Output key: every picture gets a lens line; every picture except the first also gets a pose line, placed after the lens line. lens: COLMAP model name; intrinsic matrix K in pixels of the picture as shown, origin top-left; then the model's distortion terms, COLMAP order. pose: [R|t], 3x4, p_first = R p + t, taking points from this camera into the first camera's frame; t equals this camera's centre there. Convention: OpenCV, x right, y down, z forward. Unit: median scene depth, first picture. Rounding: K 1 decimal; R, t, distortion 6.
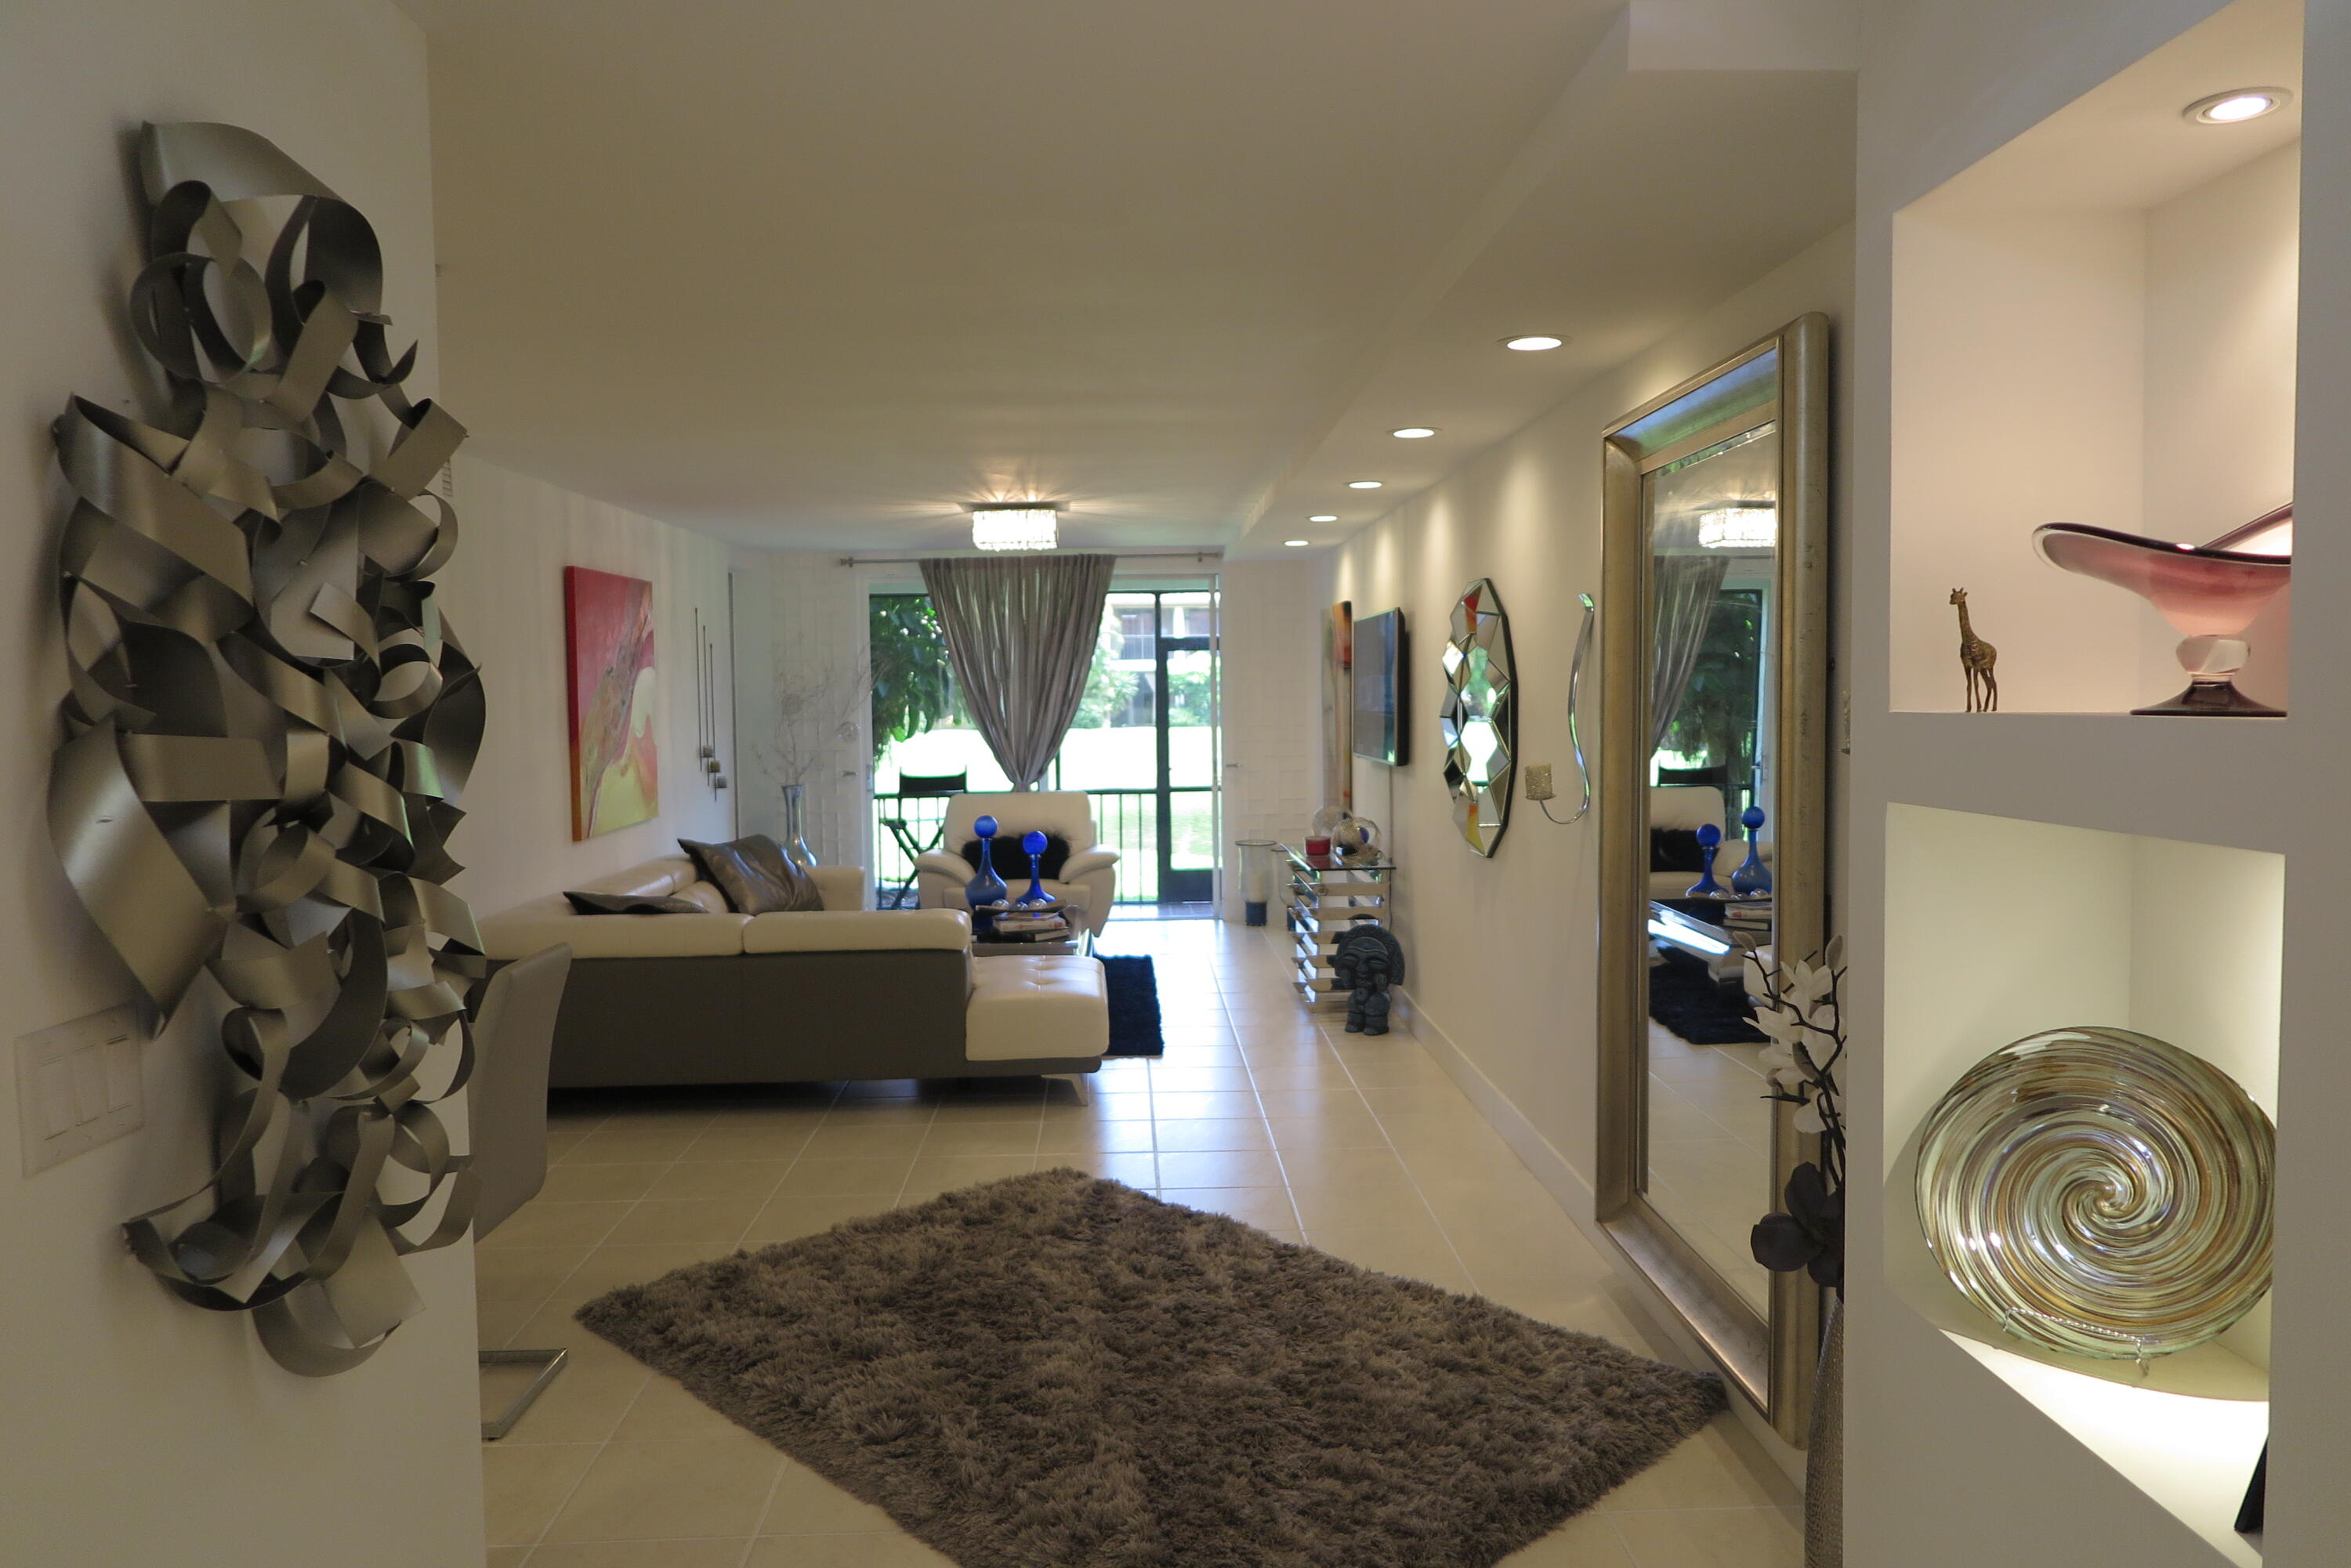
lens RADIAL K [[1594.3, 0, 1182.9], [0, 1594.3, 774.7], [0, 0, 1]] dist [-0.021180, 0.004902]
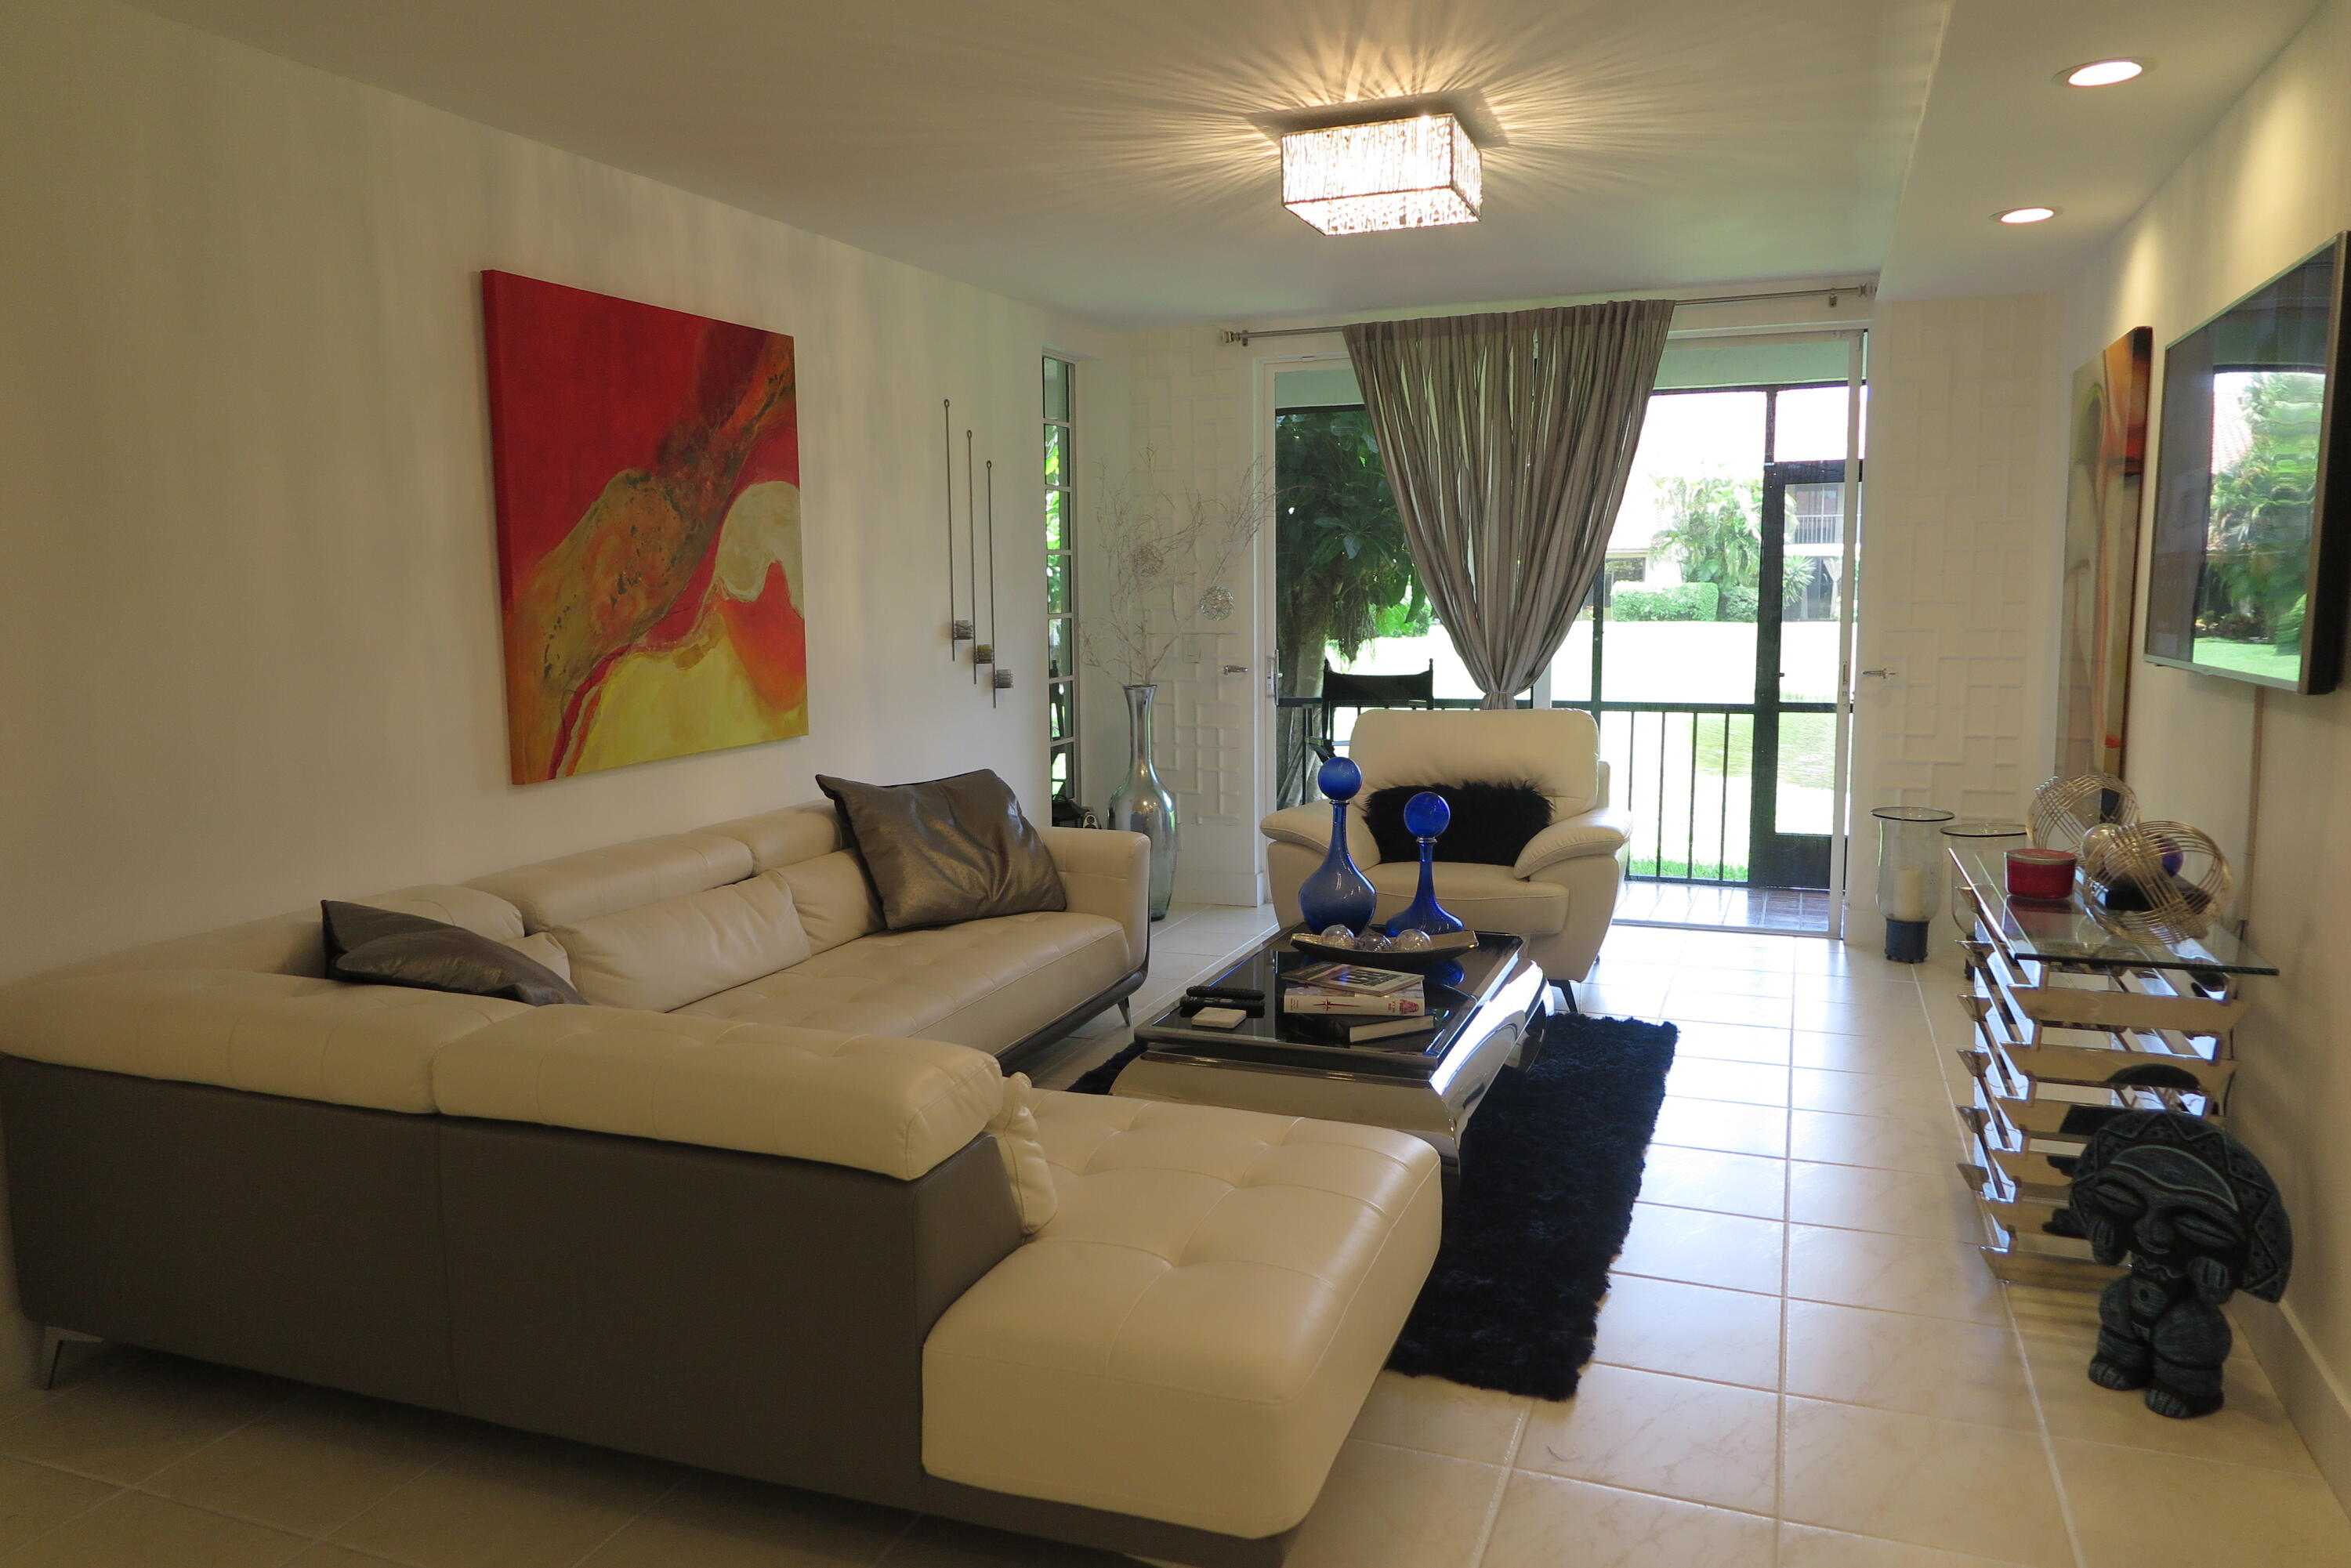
lens RADIAL K [[1594.3, 0, 1182.9], [0, 1594.3, 774.7], [0, 0, 1]] dist [-0.021180, 0.004902]
pose [[0.917015, 0.052042, -0.395443, 0.031582], [-0.025054, 0.997009, 0.073112, -0.004802], [0.398065, -0.057137, 0.915576, 0.407014]]
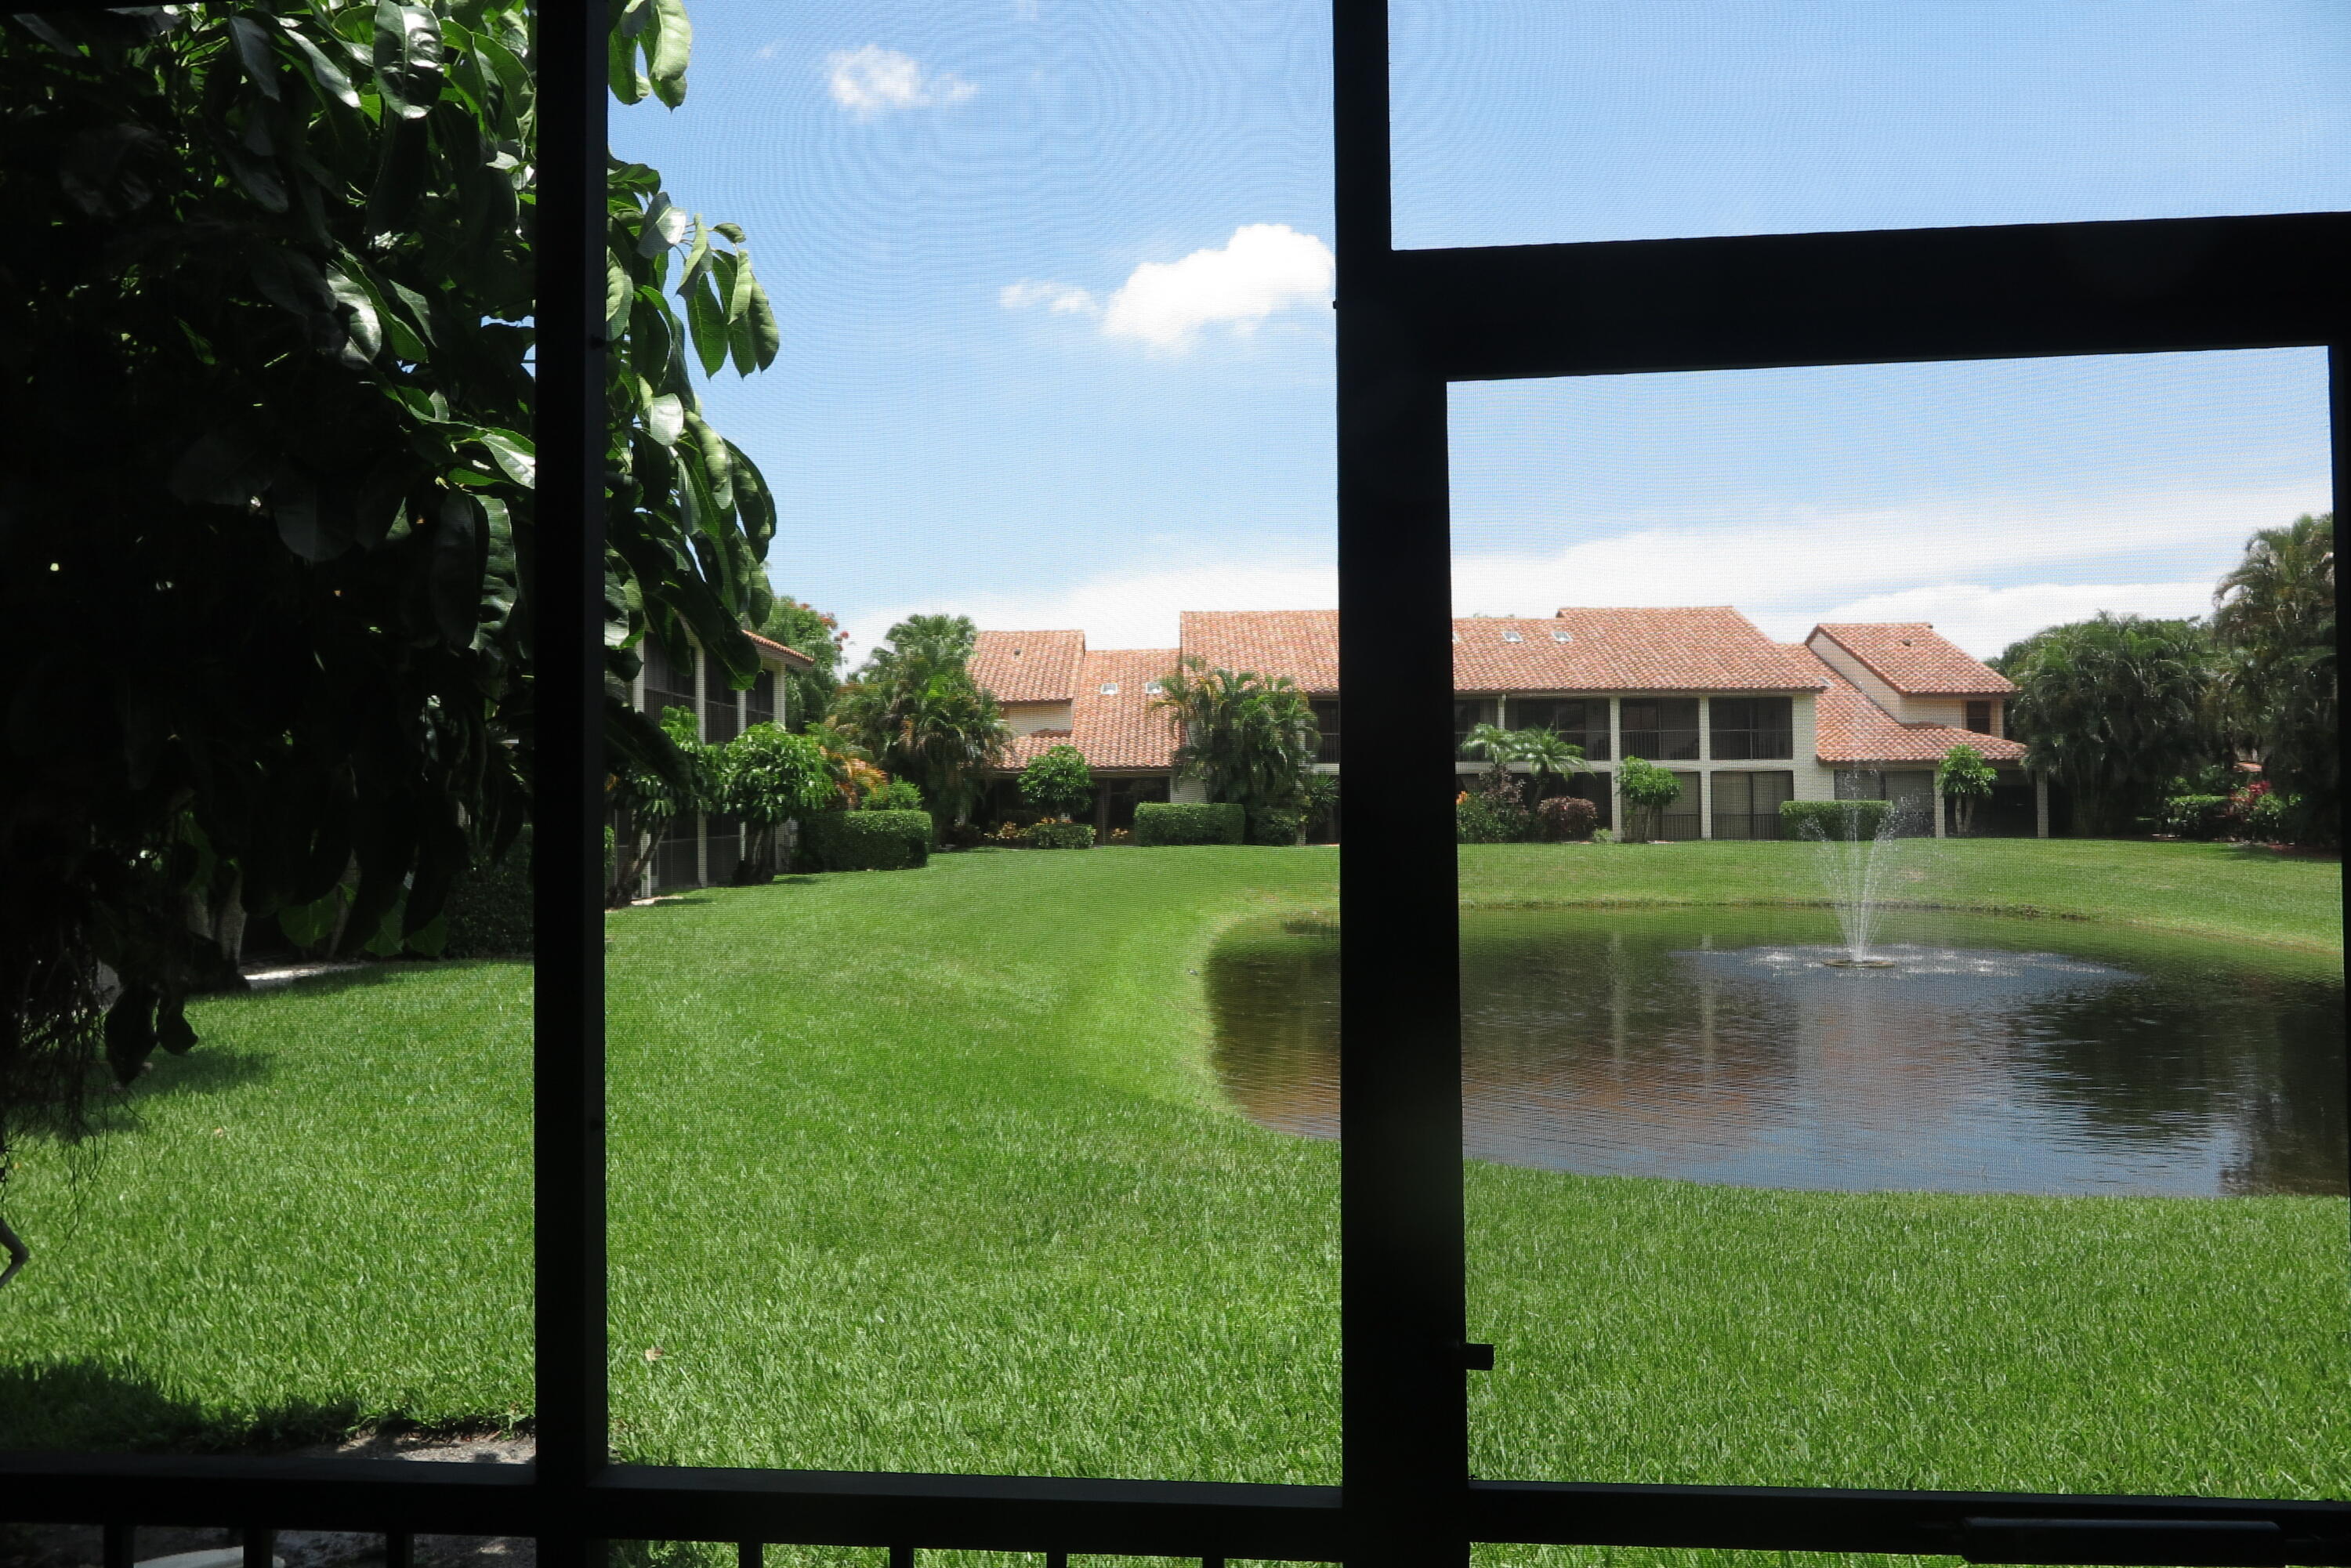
lens RADIAL K [[1594.3, 0, 1182.9], [0, 1594.3, 774.7], [0, 0, 1]] dist [-0.021180, 0.004902]
pose [[0.991756, -0.000488, -0.128138, -0.017448], [-0.008420, 0.997583, -0.068969, -0.046709], [0.127862, 0.069480, 0.989355, 1.074387]]
